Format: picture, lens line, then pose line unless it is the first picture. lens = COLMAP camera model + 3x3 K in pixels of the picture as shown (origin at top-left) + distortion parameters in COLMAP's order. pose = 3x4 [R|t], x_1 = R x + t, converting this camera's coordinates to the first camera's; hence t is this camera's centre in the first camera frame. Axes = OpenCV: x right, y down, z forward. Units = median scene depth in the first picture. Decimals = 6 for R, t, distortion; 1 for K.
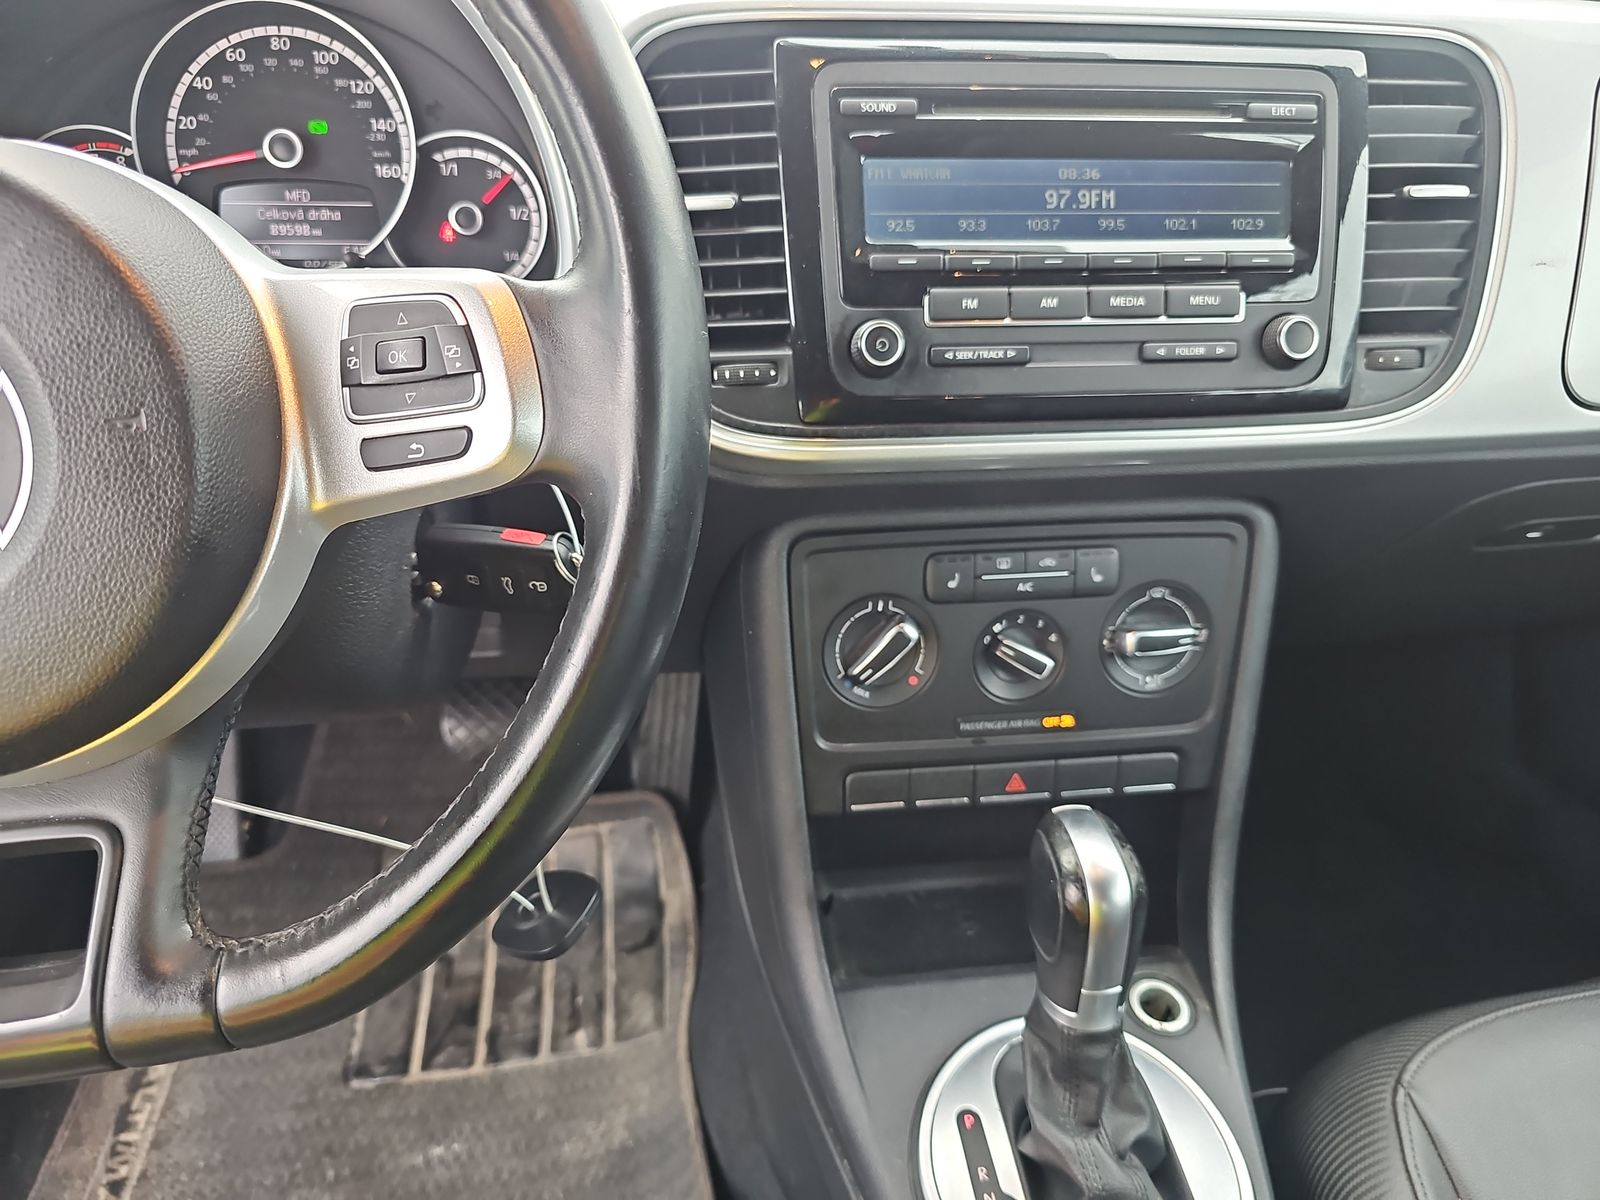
lens RADIAL K [[1044.9, 0, 791.8], [0, 1044.9, 626.8], [0, 0, 1]] dist [0.005386, -0.019251]
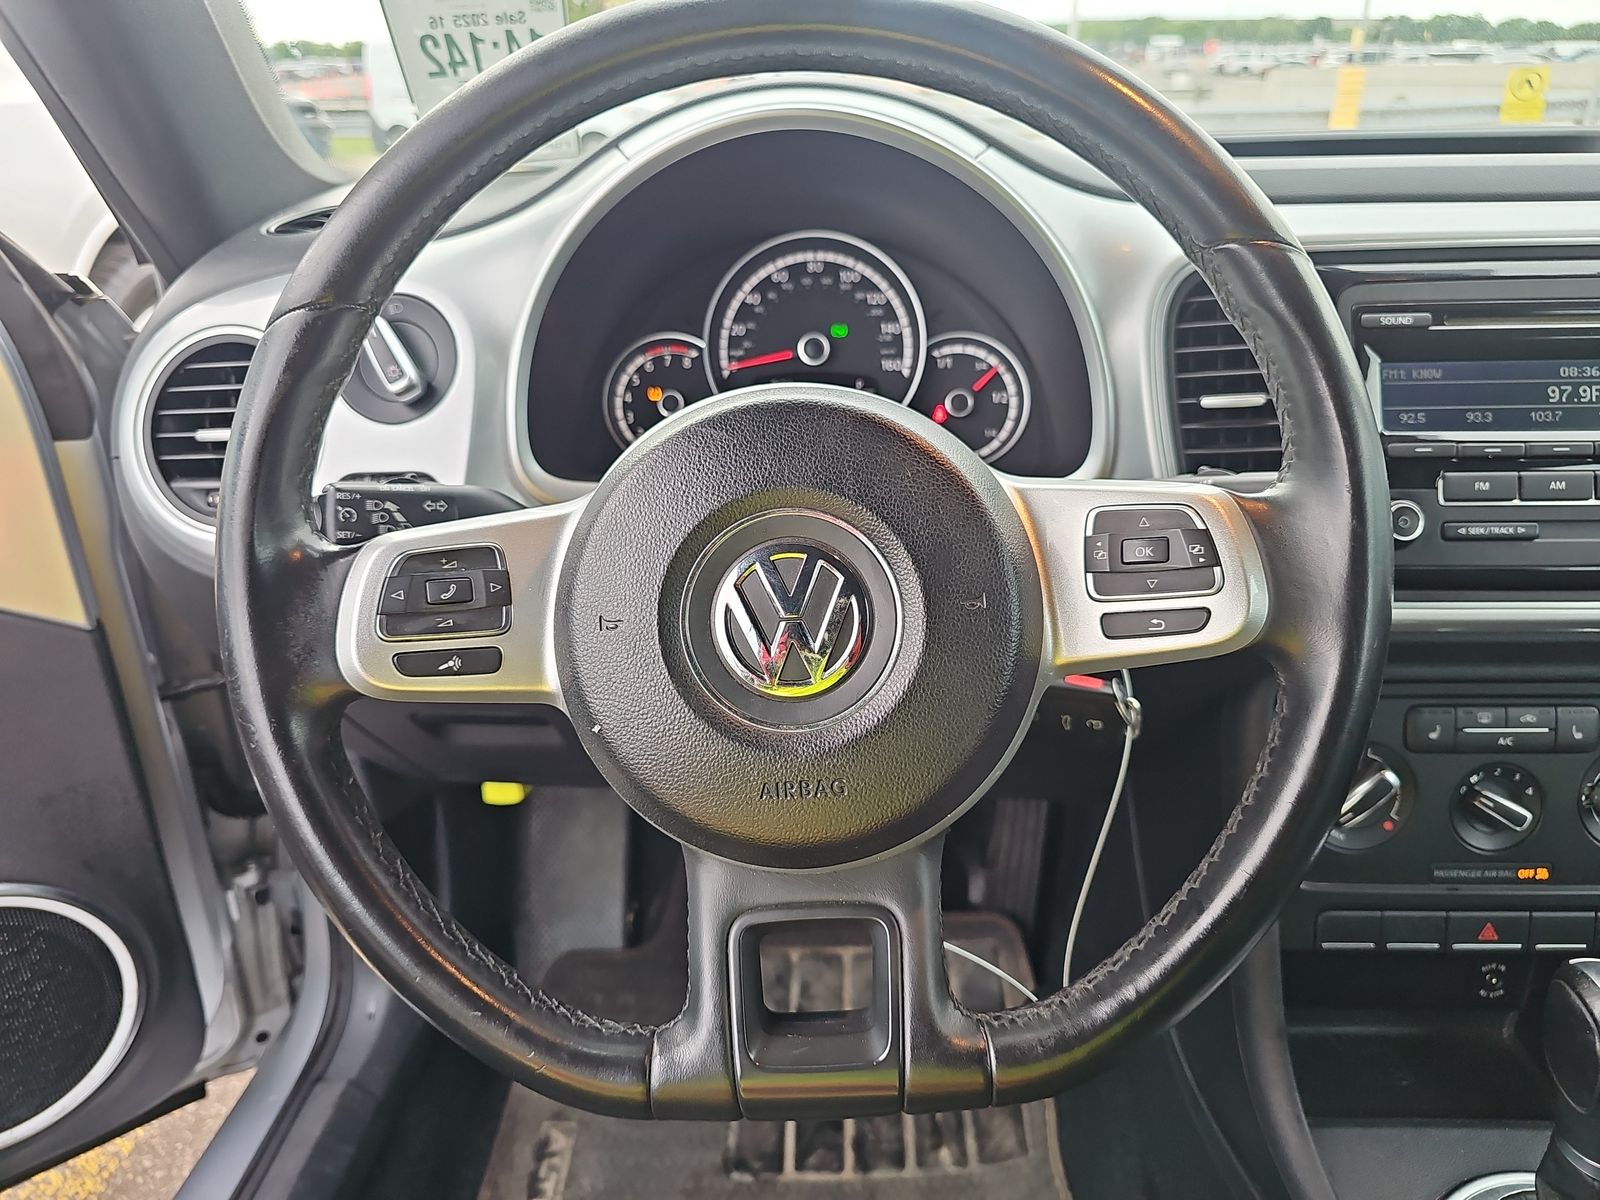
lens RADIAL K [[1044.9, 0, 802.9], [0, 1044.9, 607.3], [0, 0, 1]] dist [0.005386, -0.019251]
pose [[0.984674, 0.025832, -0.172480, -0.281929], [-0.048173, 0.990780, -0.126630, -0.004599], [0.167619, 0.132998, 0.976840, -0.154223]]
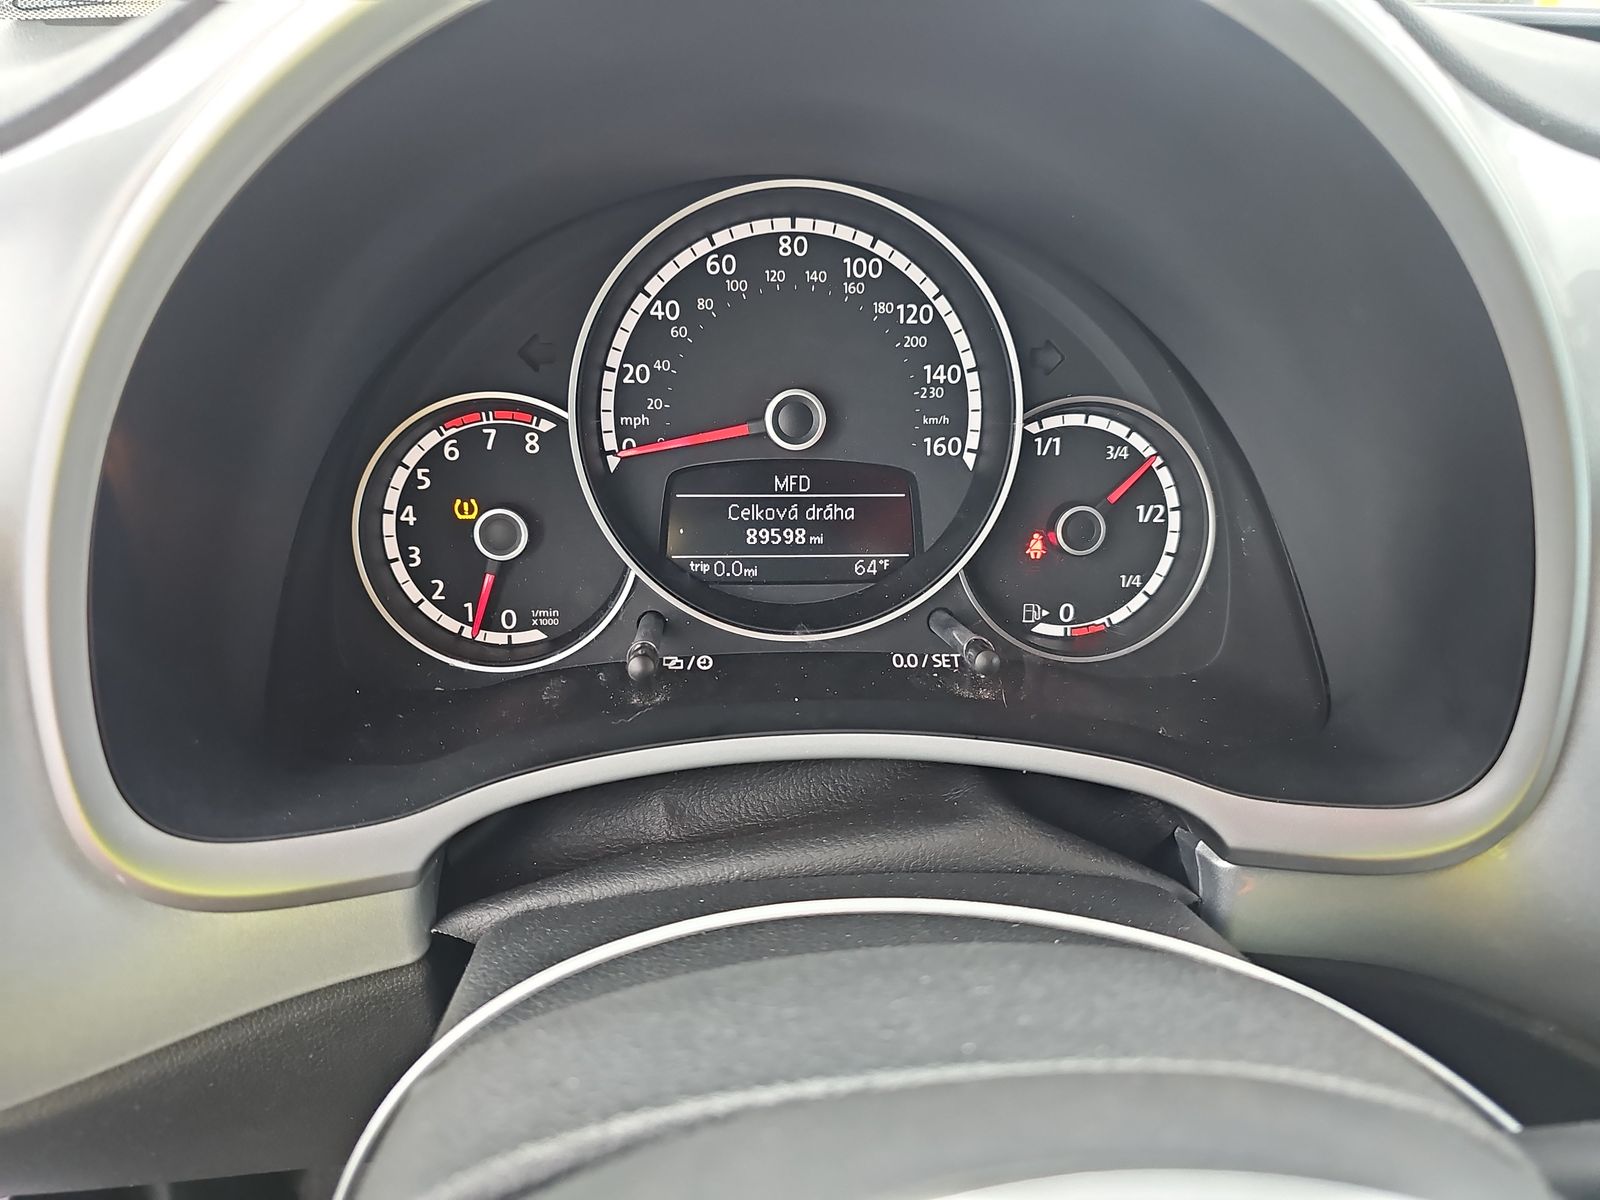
lens RADIAL K [[1044.9, 0, 765.5], [0, 1044.9, 591.1], [0, 0, 1]] dist [0.005386, -0.019251]
pose [[0.998667, 0.021328, -0.046993, -0.473837], [-0.023520, 0.998636, -0.046606, -0.331297], [0.045935, 0.047649, 0.997807, 0.404417]]
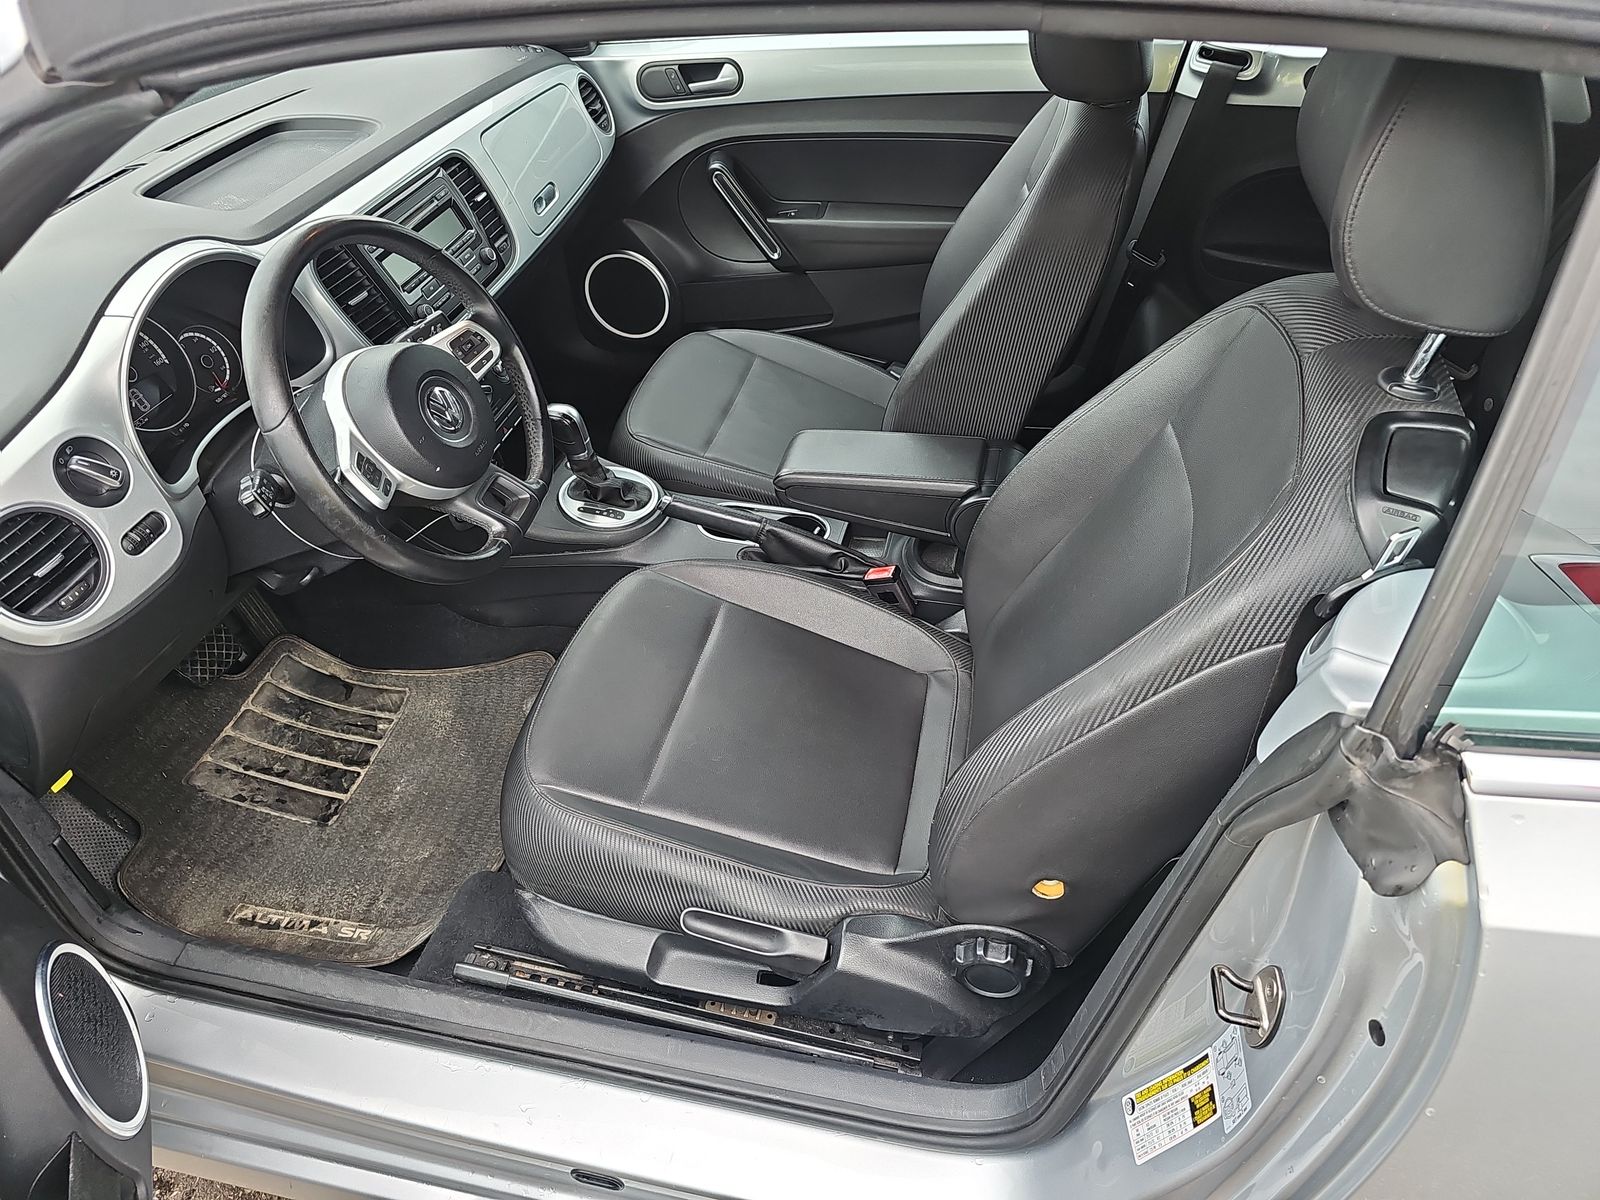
lens RADIAL K [[1044.9, 0, 806.3], [0, 1044.9, 596.1], [0, 0, 1]] dist [0.005386, -0.019251]
pose [[0.334444, -0.639731, 0.692020, -1.760271], [0.525338, 0.736187, 0.426672, -0.292726], [-0.782412, 0.220847, 0.582288, -1.204426]]
